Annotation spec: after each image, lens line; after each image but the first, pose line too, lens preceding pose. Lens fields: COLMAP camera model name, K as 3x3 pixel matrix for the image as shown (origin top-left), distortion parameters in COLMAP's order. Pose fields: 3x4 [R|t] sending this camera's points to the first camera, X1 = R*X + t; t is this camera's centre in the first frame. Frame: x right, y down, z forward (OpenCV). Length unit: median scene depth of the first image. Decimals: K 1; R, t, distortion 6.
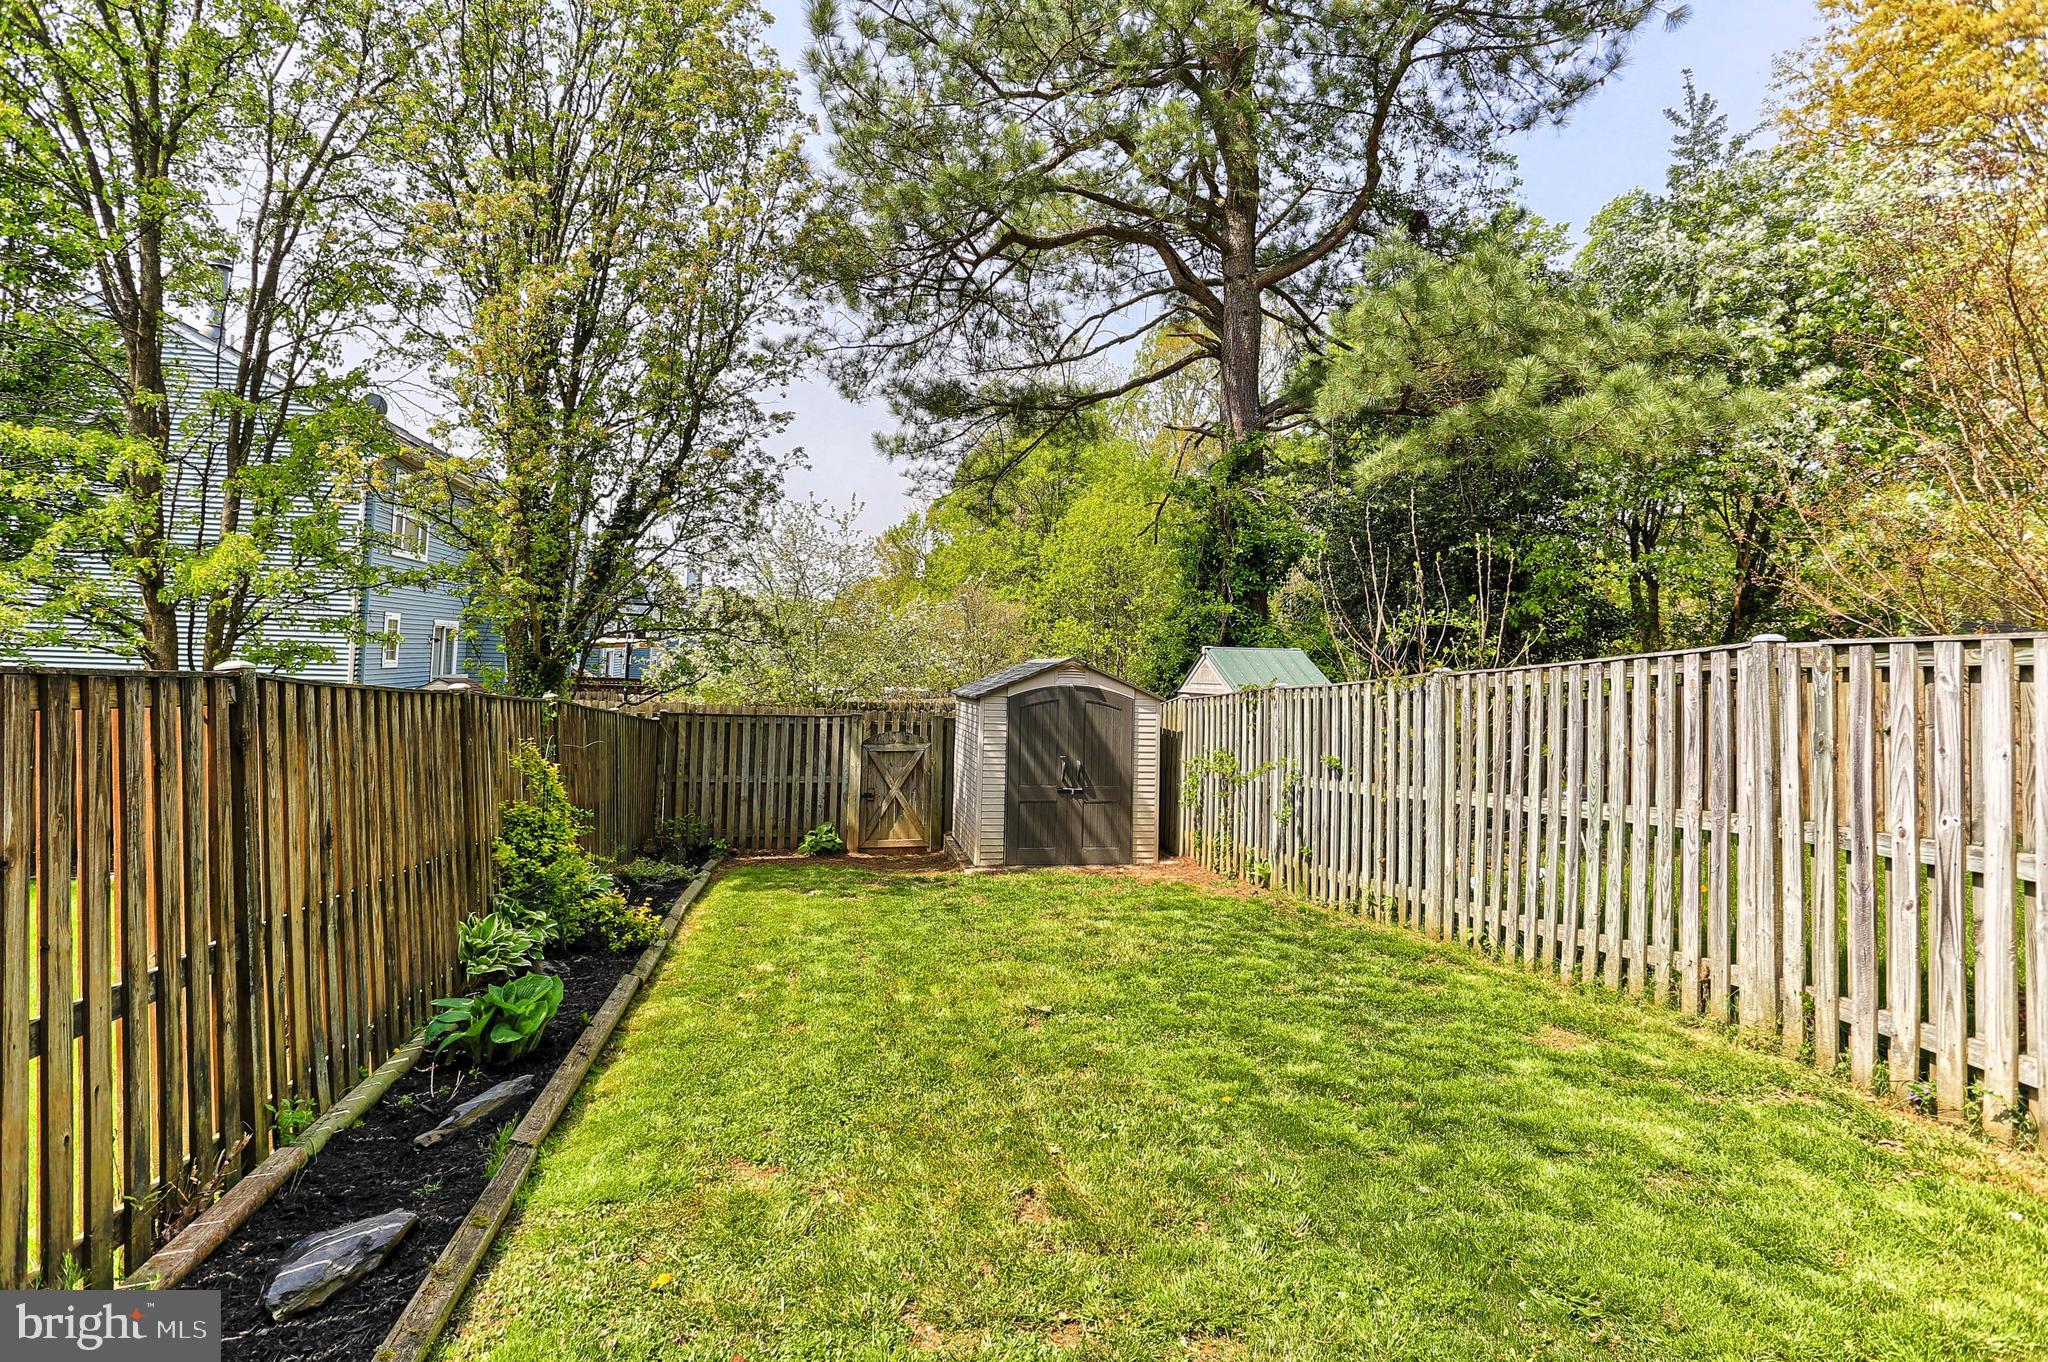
lens RADIAL K [[1099.5, 0, 1023.0], [0, 1099.5, 584.3], [0, 0, 1]] dist [-0.000534, 0.000299]
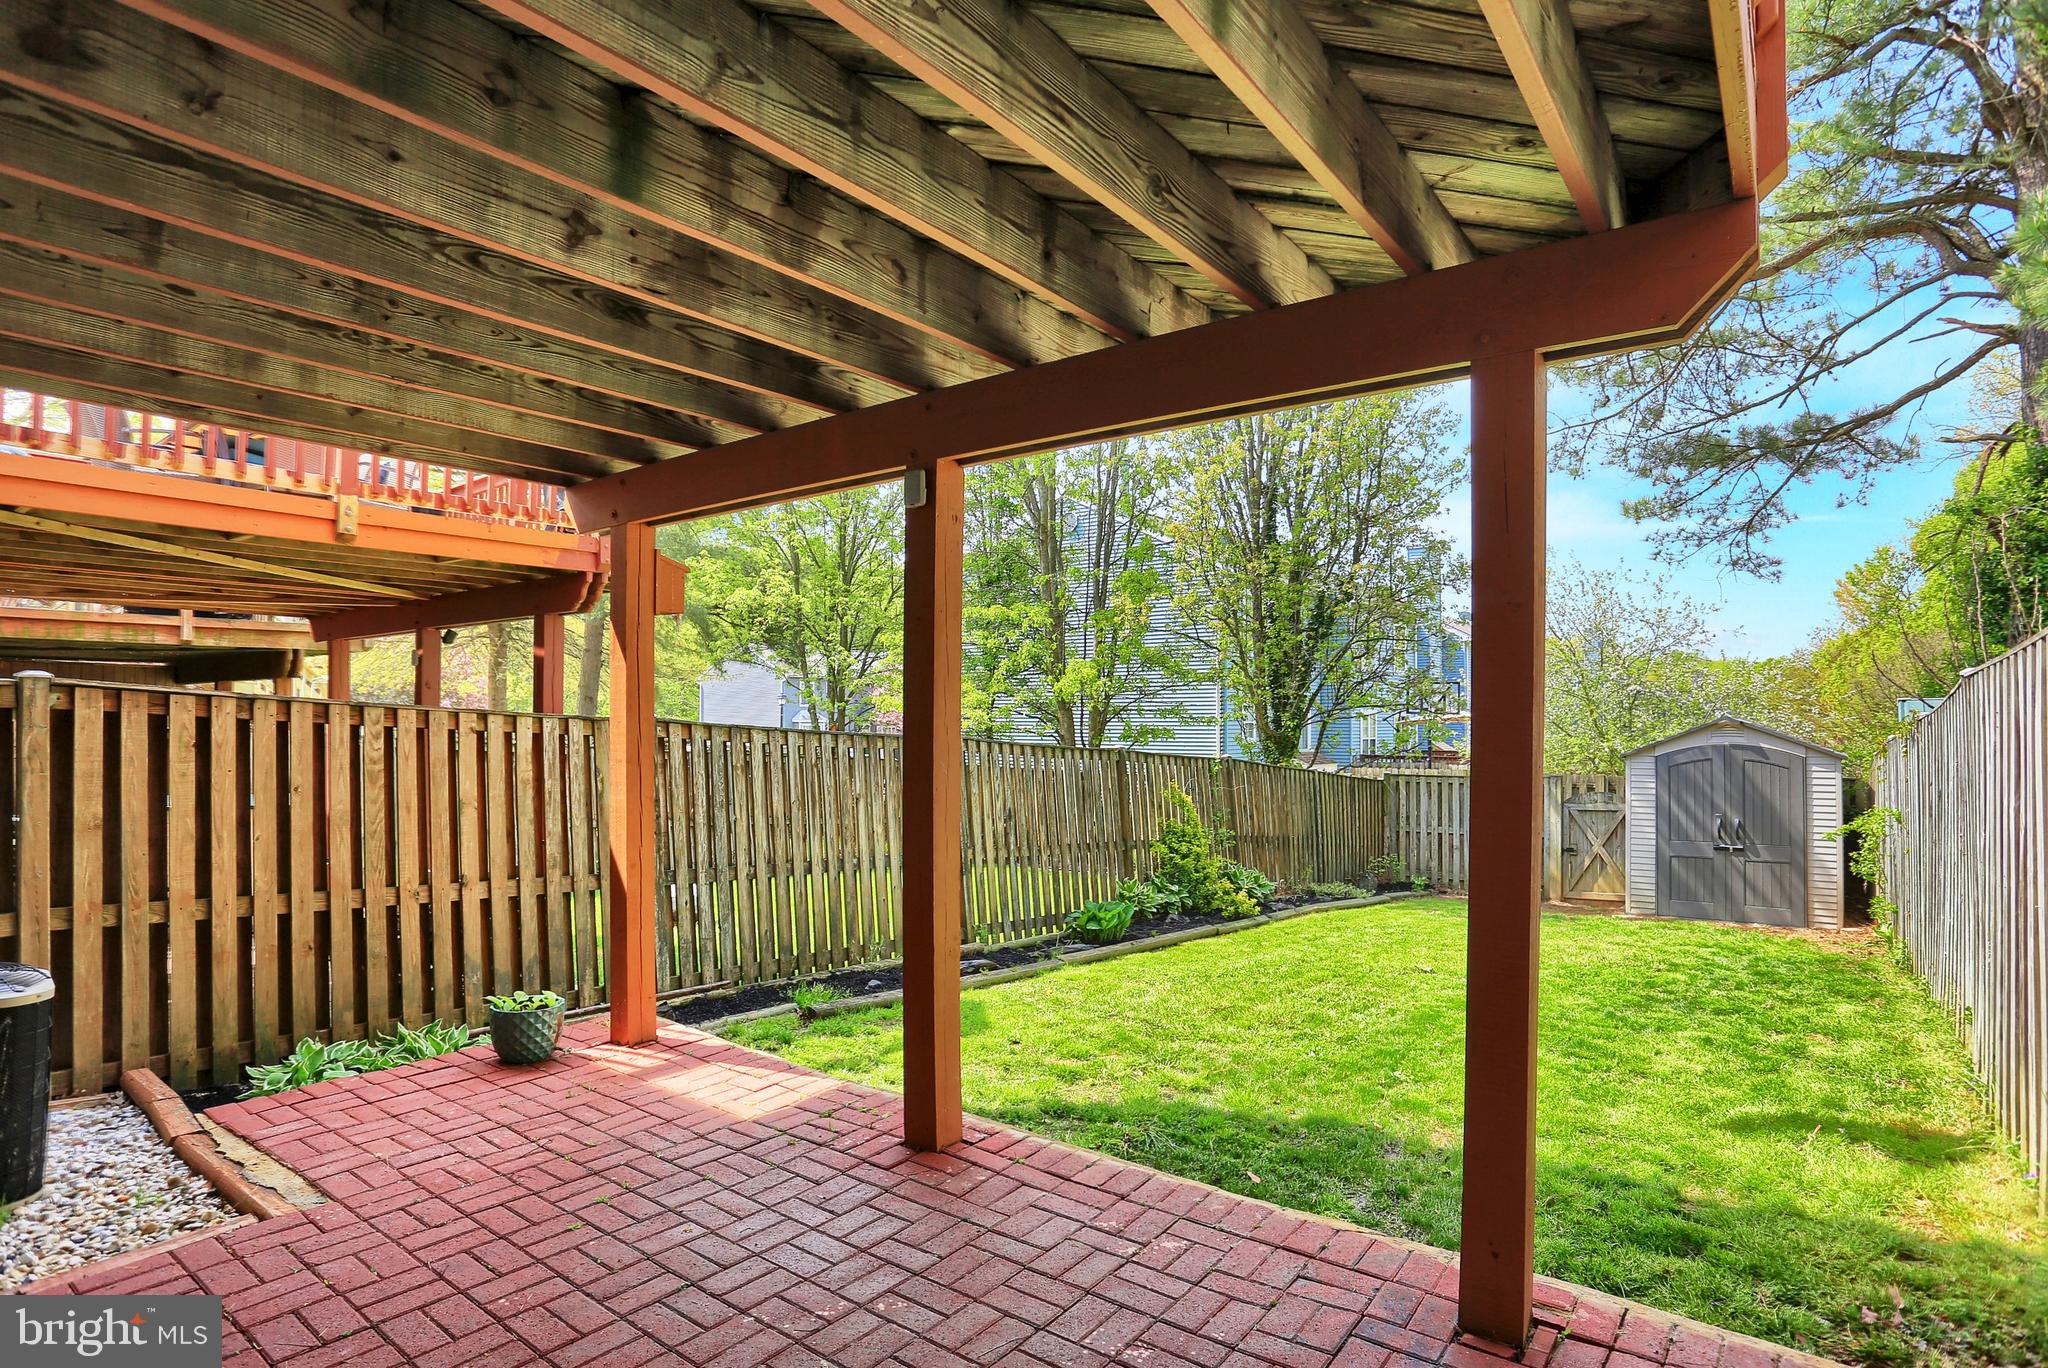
lens RADIAL K [[1049.0, 0, 1025.7], [0, 1049.0, 718.7], [0, 0, 1]] dist [-0.000263, 0.000355]
pose [[0.705631, -0.036179, -0.707656, 0.216829], [0.072787, 0.997114, 0.021600, 0.001762], [0.704832, -0.066750, 0.706227, -0.098081]]
